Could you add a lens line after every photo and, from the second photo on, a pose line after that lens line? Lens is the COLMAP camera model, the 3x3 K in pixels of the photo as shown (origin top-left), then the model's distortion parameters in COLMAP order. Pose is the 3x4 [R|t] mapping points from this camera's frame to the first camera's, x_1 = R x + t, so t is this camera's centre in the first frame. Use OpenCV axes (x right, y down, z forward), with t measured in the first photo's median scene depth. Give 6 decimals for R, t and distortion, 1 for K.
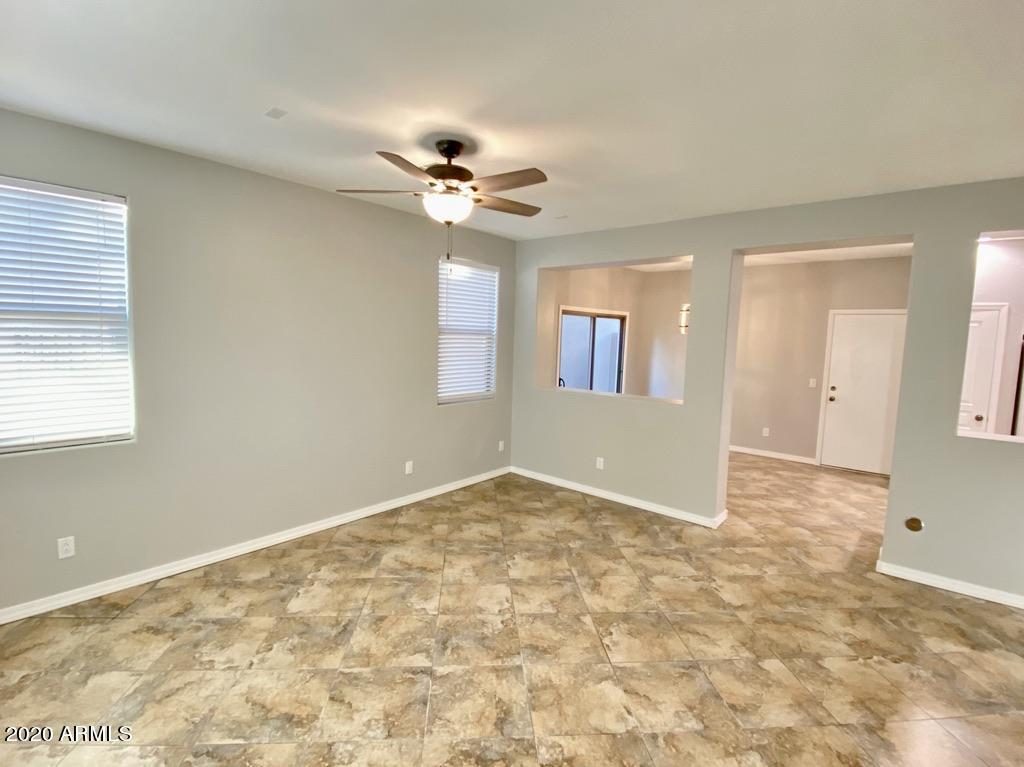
lens RADIAL K [[492.8, 0, 506.4], [0, 492.8, 382.5], [0, 0, 1]] dist [0.050949, -0.031140]
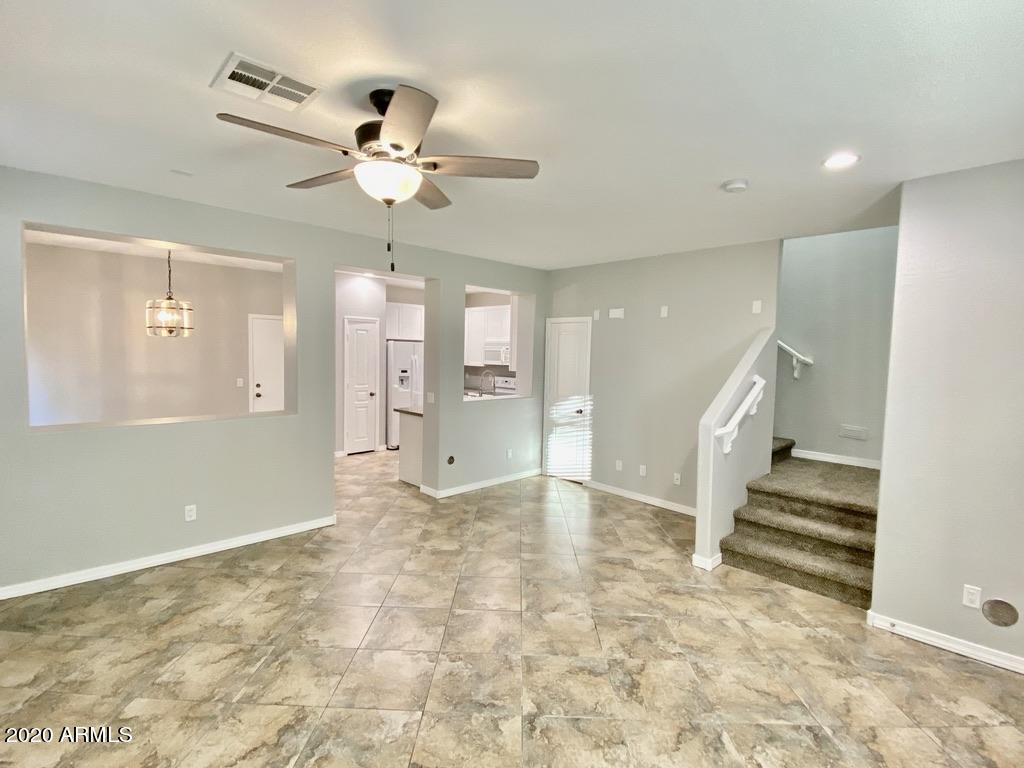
lens RADIAL K [[492.8, 0, 506.4], [0, 492.8, 383.0], [0, 0, 1]] dist [0.050949, -0.031140]
pose [[0.114156, -0.094511, 0.988957, -0.590522], [0.079739, 0.993125, 0.085705, -0.070464], [-0.990258, 0.069074, 0.120907, 0.514084]]
